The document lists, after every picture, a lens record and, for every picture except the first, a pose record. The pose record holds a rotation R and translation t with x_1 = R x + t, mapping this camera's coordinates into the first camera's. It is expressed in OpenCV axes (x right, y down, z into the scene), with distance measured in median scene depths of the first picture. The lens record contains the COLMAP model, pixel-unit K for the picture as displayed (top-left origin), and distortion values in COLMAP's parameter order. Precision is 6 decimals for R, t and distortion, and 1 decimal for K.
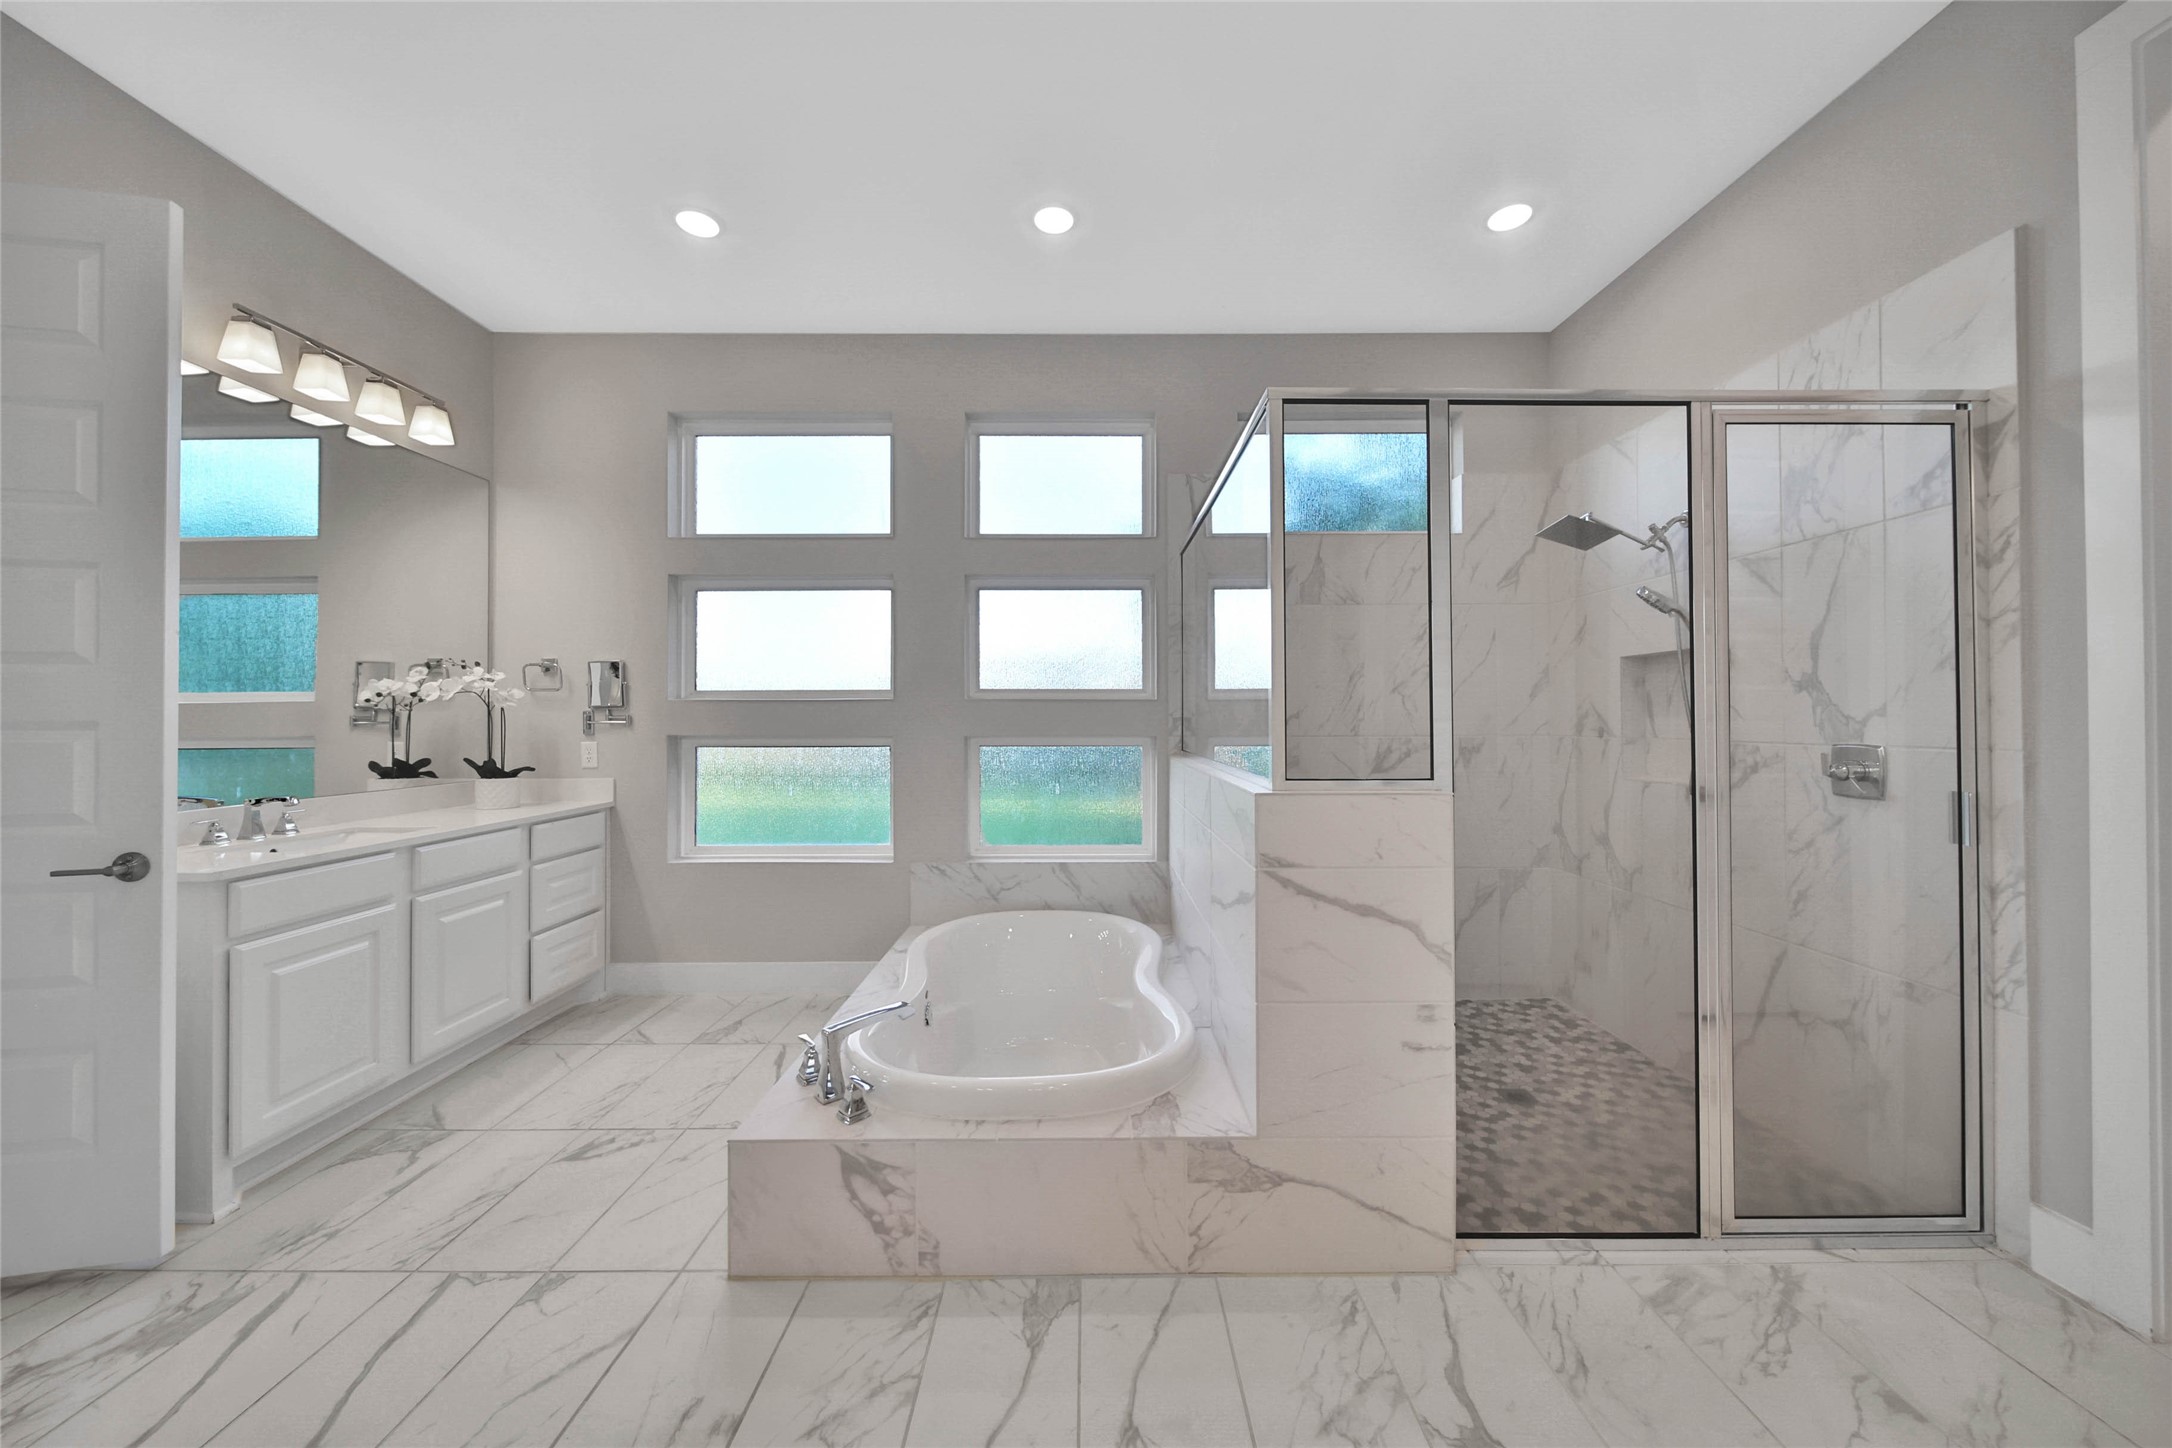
lens RADIAL K [[755.7, 0, 1090.5], [0, 755.7, 712.5], [0, 0, 1]] dist [0.001267, -0.000171]
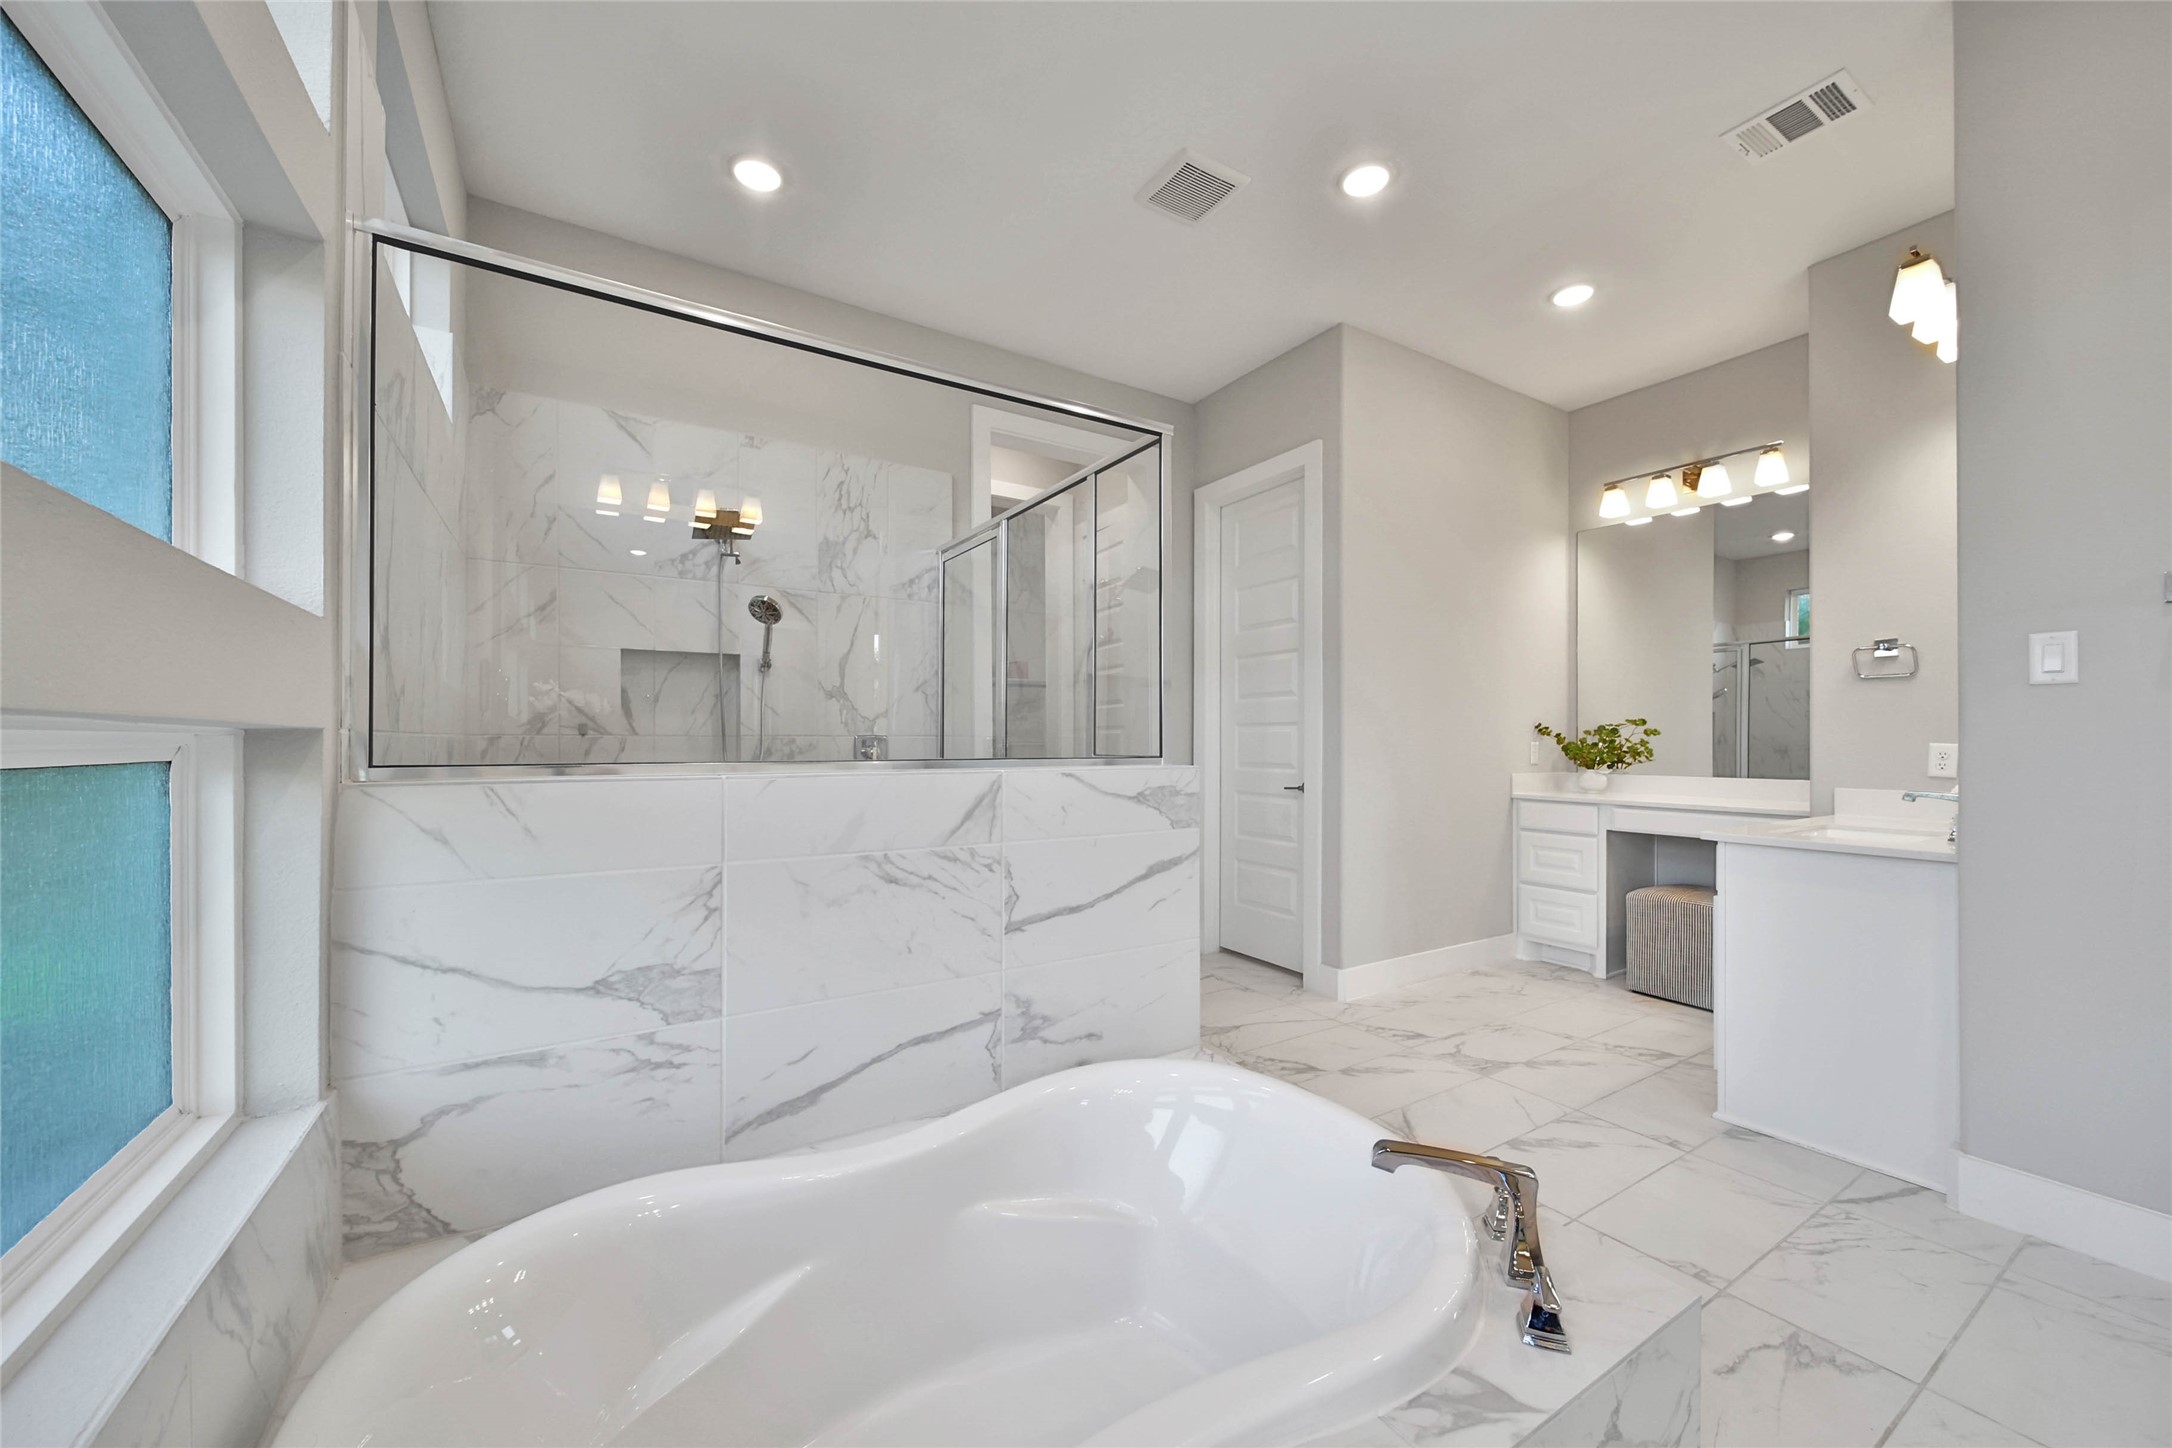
lens RADIAL K [[806.1, 0, 1086.8], [0, 806.1, 730.7], [0, 0, 1]] dist [0.000378, 0.000036]
pose [[-0.536039, 0.010607, 0.844127, -0.486727], [-0.007504, 0.999822, -0.017328, 0.045416], [-0.844160, -0.015623, -0.535864, 1.170206]]
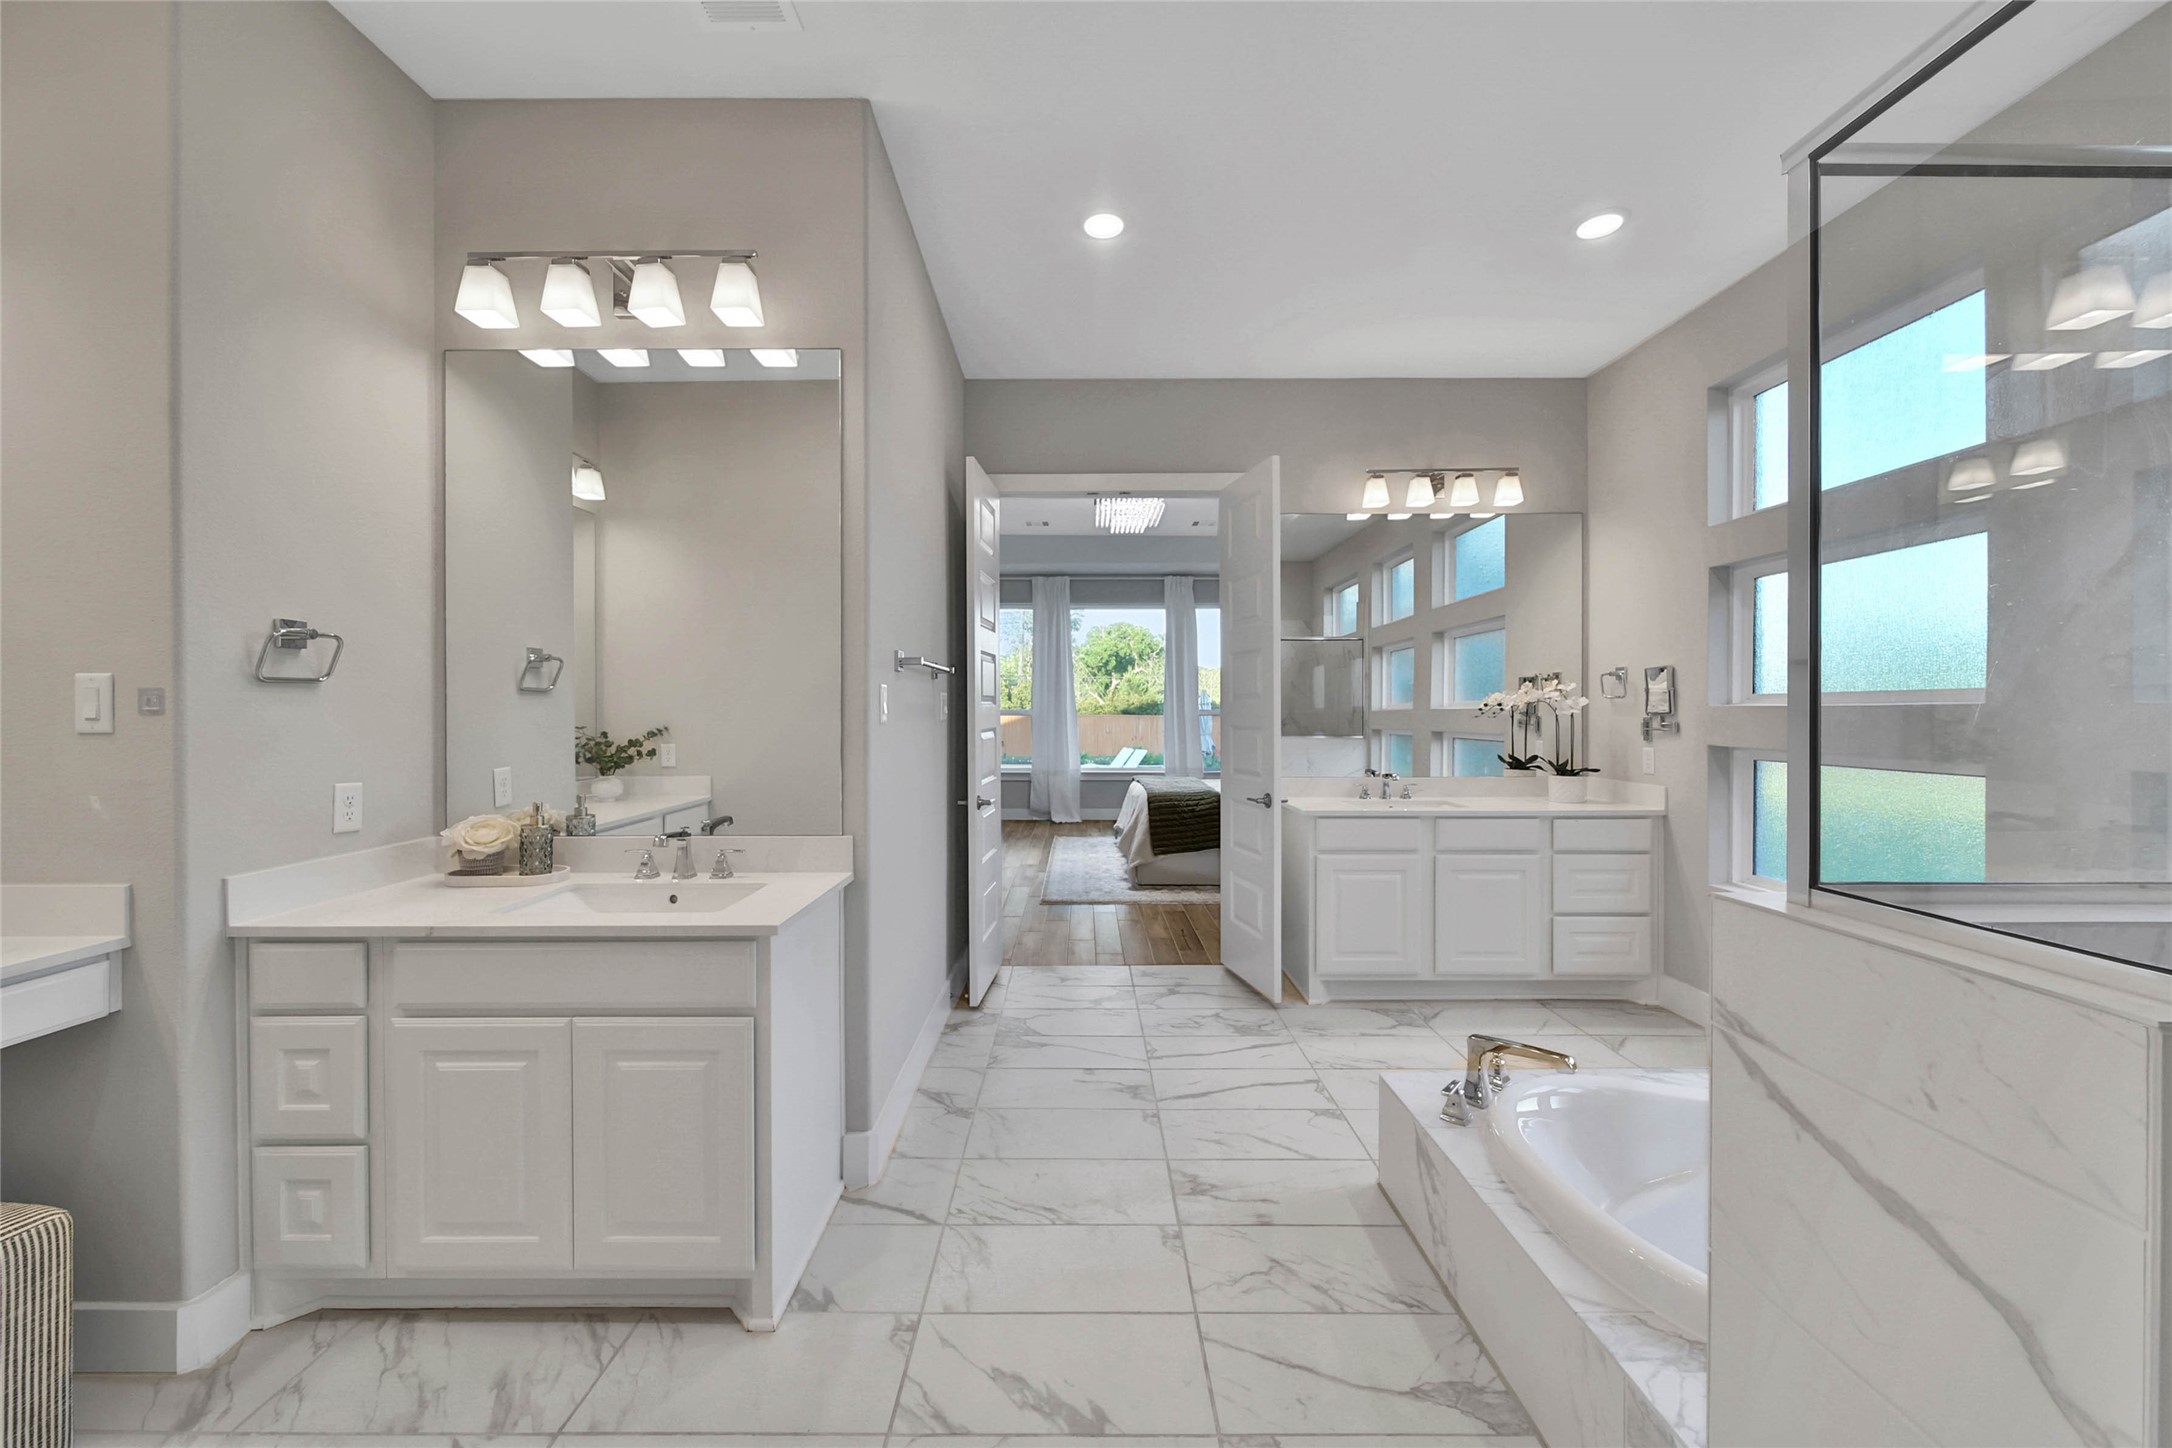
lens RADIAL K [[797.5, 0, 1083.3], [0, 797.5, 718.1], [0, 0, 1]] dist [-0.001982, -0.000133]
pose [[0.008558, 0.010720, -0.999906, 0.526186], [0.008381, 0.999907, 0.010791, -0.024863], [0.999928, -0.008473, 0.008467, 0.323119]]
